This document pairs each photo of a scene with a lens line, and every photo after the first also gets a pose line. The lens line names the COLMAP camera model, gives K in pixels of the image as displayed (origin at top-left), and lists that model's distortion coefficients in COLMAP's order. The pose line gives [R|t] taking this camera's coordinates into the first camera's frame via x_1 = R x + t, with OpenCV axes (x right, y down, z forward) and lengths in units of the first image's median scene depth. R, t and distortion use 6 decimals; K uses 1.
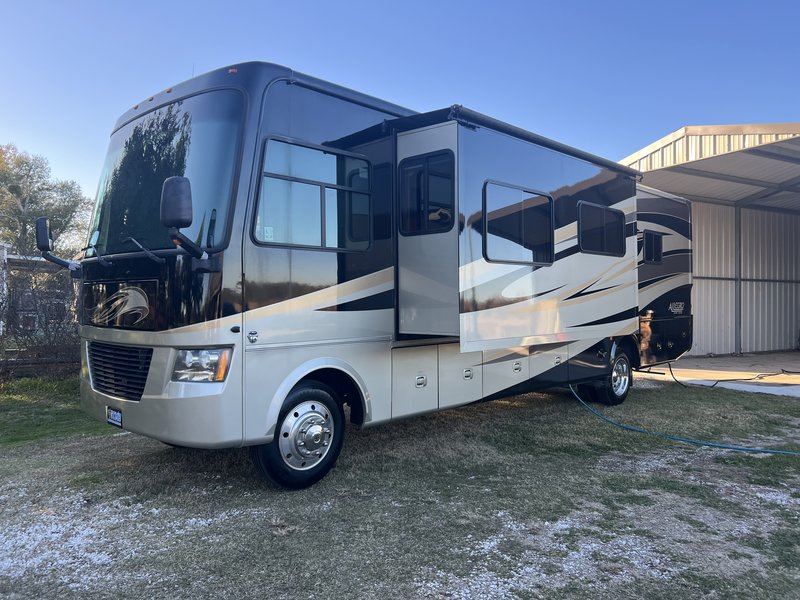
lens RADIAL K [[604.4, 0, 400.6], [0, 604.4, 300.0], [0, 0, 1]] dist [0.041134, -0.037200]
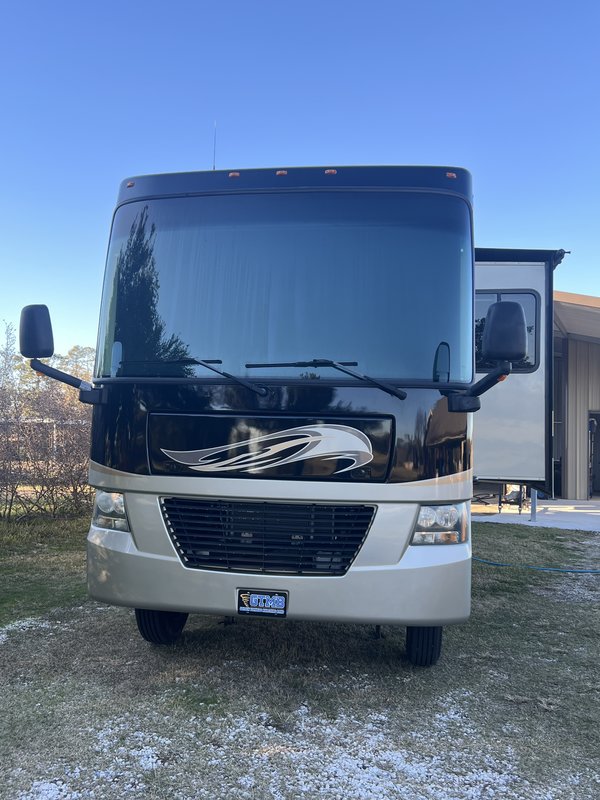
lens RADIAL K [[704.0, 0, 300.2], [0, 704.0, 399.3], [0, 0, 1]] dist [0.011756, -0.001257]
pose [[0.820146, 0.045091, 0.570374, -1.011712], [-0.022905, 0.998678, -0.046016, -0.012556], [-0.571695, 0.024676, 0.820095, 0.313272]]
